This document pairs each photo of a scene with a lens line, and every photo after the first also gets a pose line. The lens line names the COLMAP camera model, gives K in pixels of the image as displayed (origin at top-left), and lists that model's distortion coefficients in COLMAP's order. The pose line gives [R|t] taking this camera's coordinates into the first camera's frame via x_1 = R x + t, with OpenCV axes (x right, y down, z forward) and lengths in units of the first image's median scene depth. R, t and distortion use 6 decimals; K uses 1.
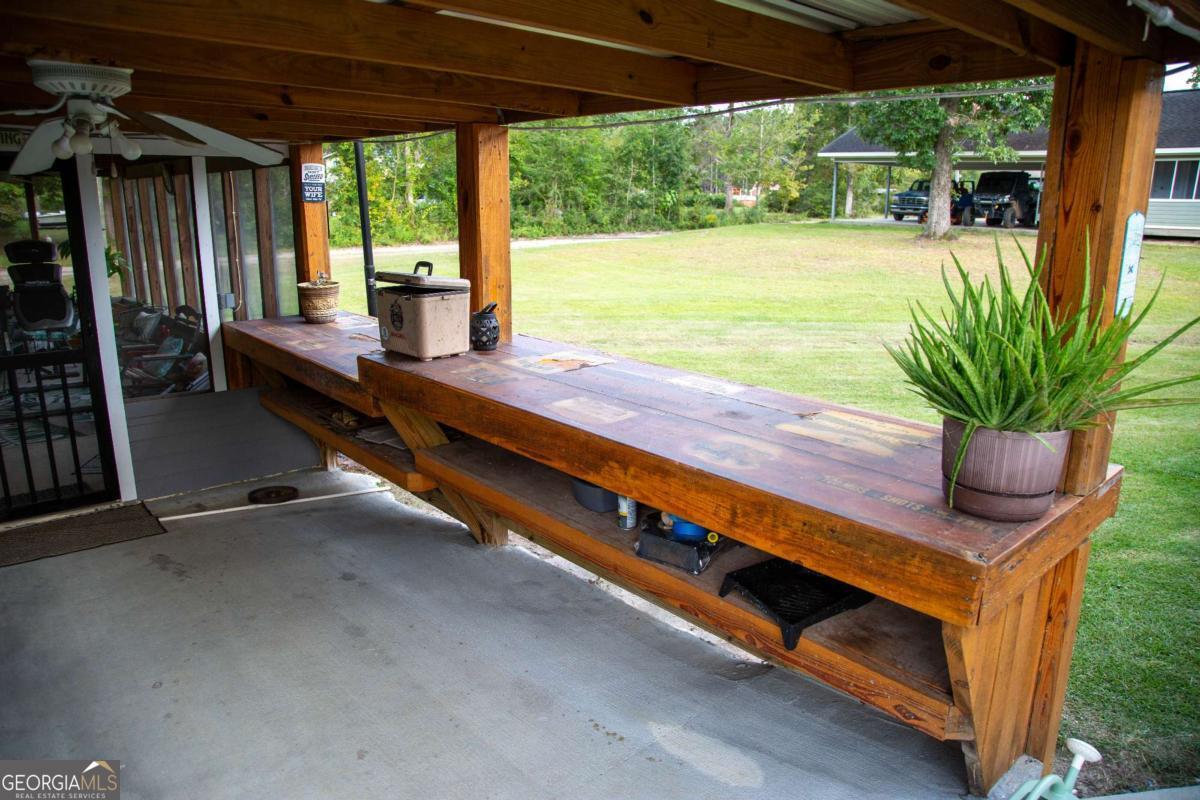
lens RADIAL K [[830.5, 0, 609.6], [0, 830.5, 403.0], [0, 0, 1]] dist [-0.116617, 0.061122]
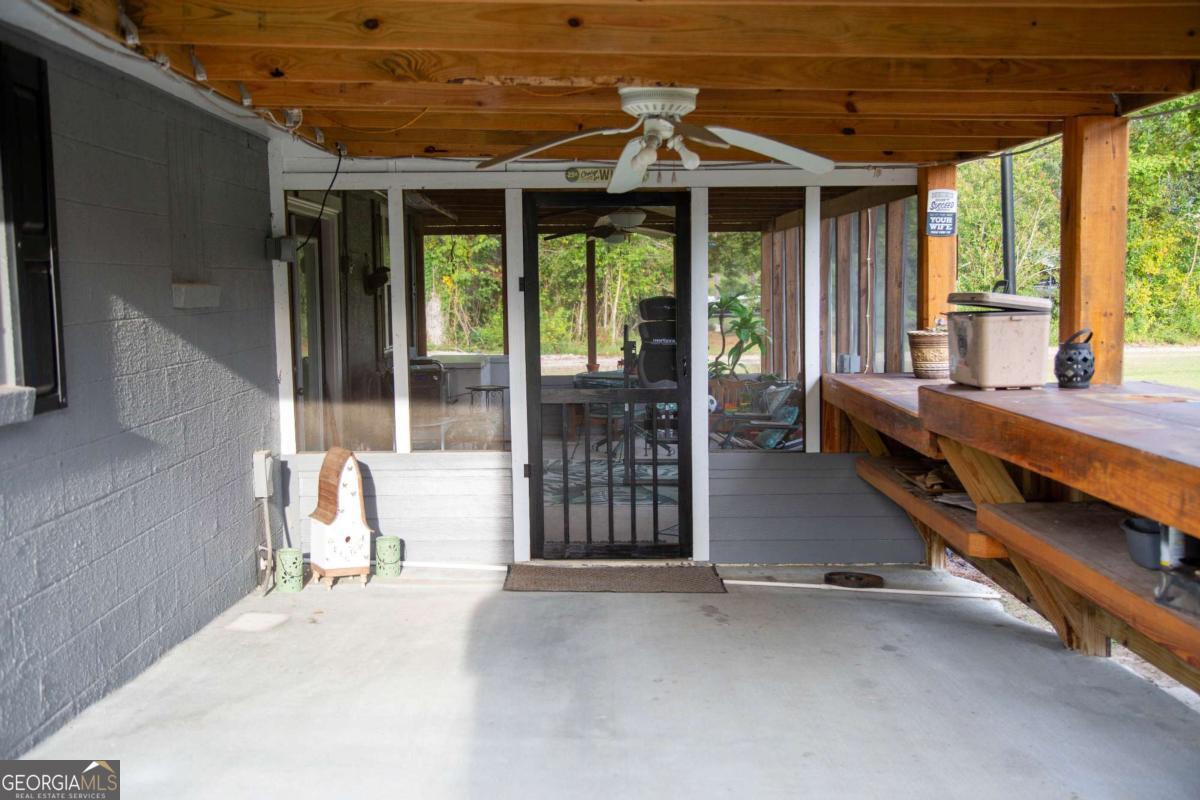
lens RADIAL K [[1292.6, 0, 597.5], [0, 1292.6, 401.1], [0, 0, 1]] dist [0.053286, 0.000000]
pose [[0.757481, 0.036279, -0.651849, 0.326636], [-0.139645, 0.984350, -0.107490, 0.149612], [0.637748, 0.172449, 0.750692, -0.254391]]
